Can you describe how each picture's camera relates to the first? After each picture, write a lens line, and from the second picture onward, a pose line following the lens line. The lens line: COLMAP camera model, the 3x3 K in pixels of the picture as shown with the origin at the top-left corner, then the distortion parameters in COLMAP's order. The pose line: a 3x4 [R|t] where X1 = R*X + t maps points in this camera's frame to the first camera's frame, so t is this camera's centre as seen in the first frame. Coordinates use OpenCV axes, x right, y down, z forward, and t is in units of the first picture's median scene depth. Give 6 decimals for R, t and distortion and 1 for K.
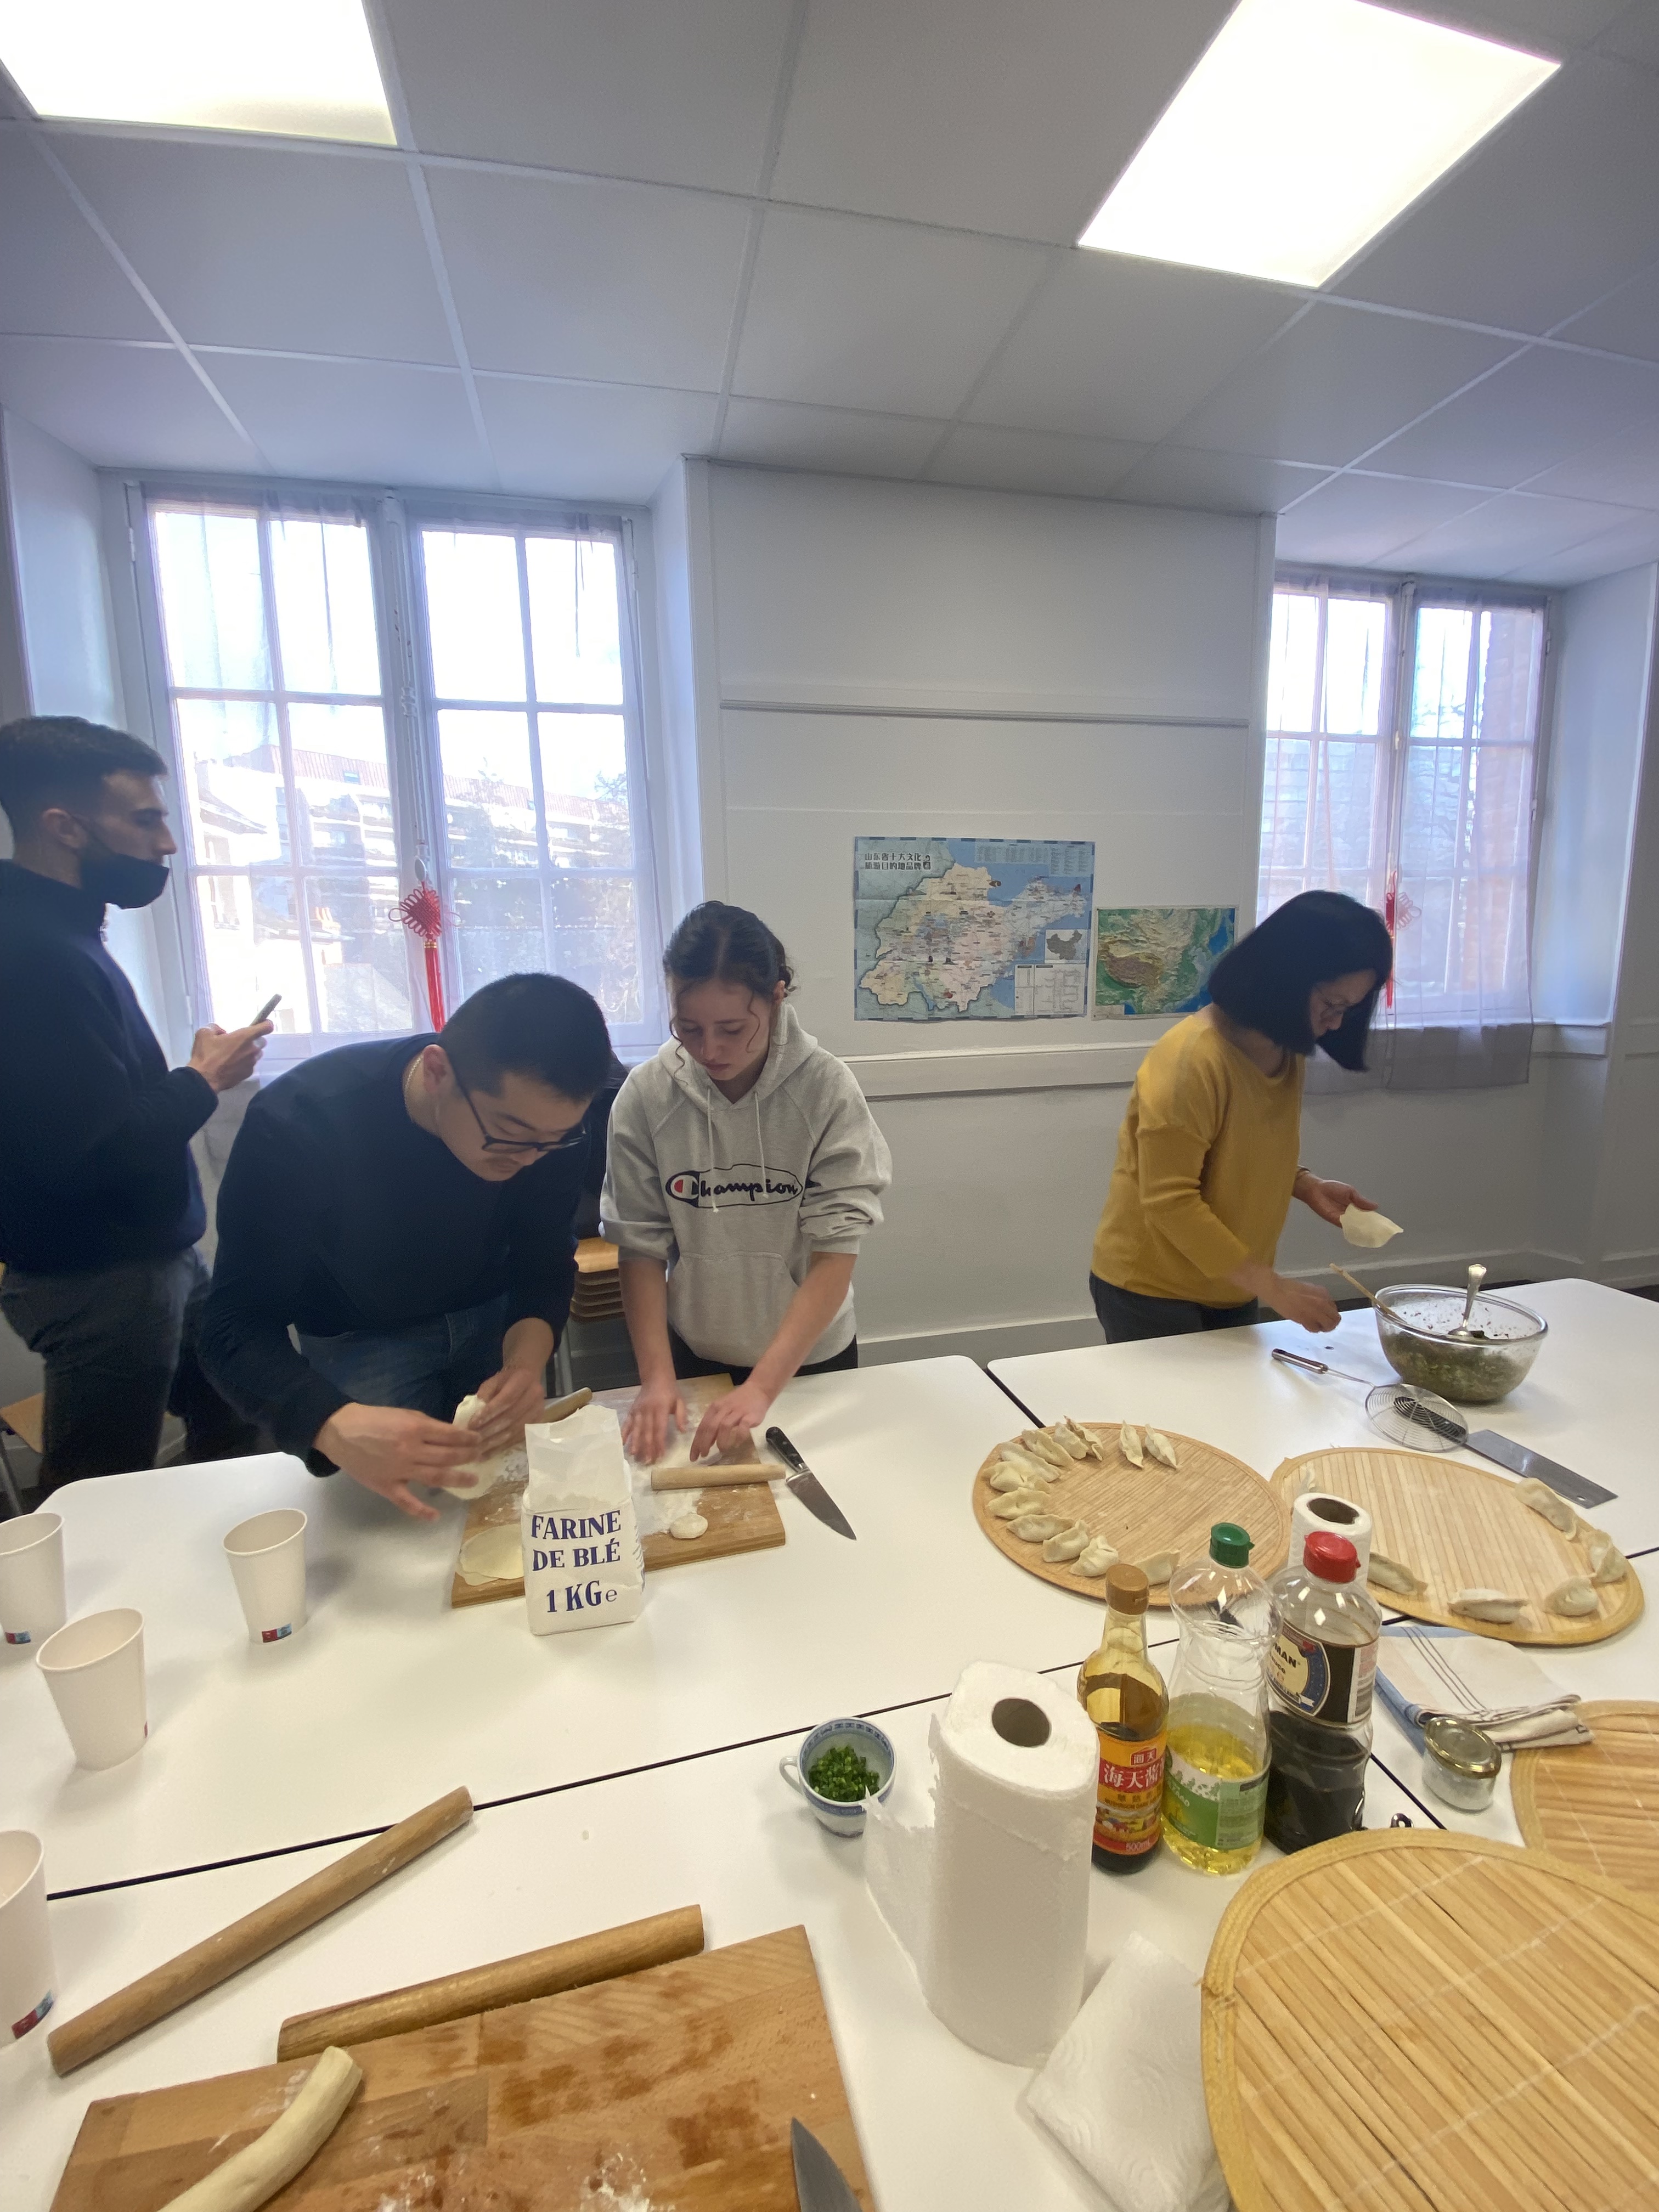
lens RADIAL K [[946.6, 0, 732.2], [0, 946.6, 1103.9], [0, 0, 1]] dist [-0.006881, -0.001151]
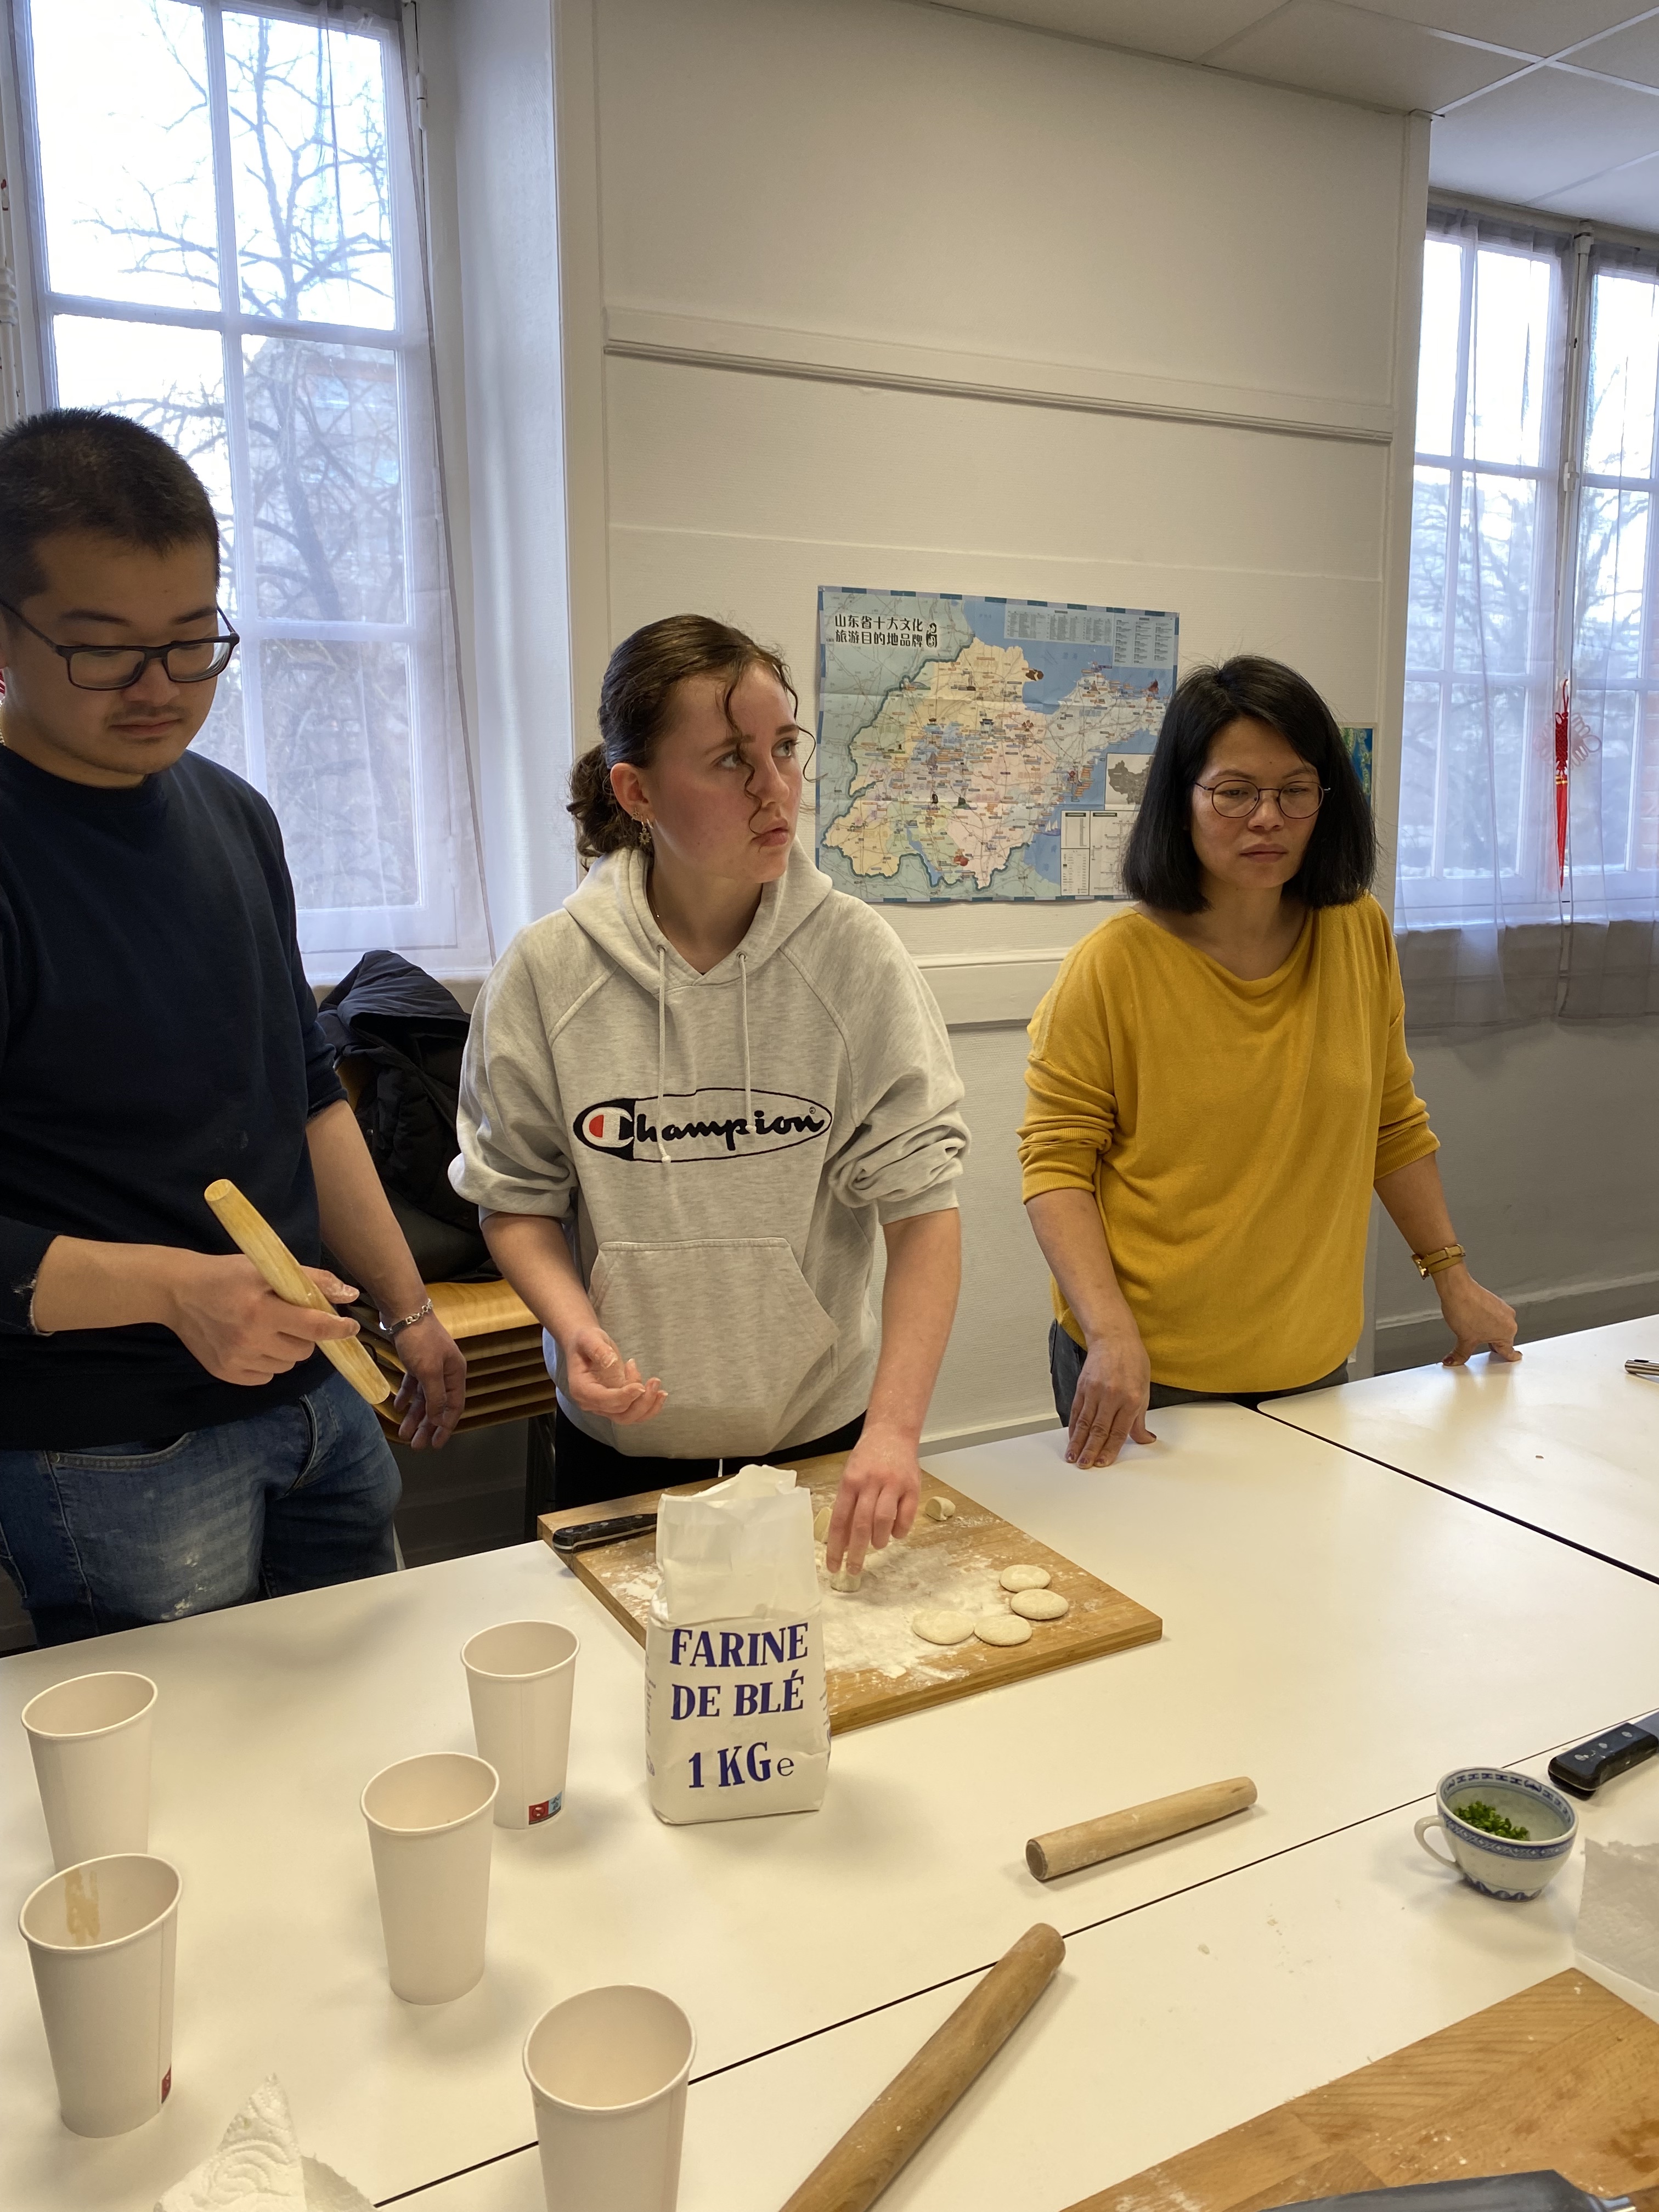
lens RADIAL K [[1760.1, 0, 812.1], [0, 1760.1, 1086.0], [0, 0, 1]] dist [-0.014181, 0.009602]
pose [[0.969346, -0.025413, 0.244384, -0.138643], [0.026046, 0.999661, 0.000642, 0.024462], [-0.244317, 0.005743, 0.969678, -0.052305]]
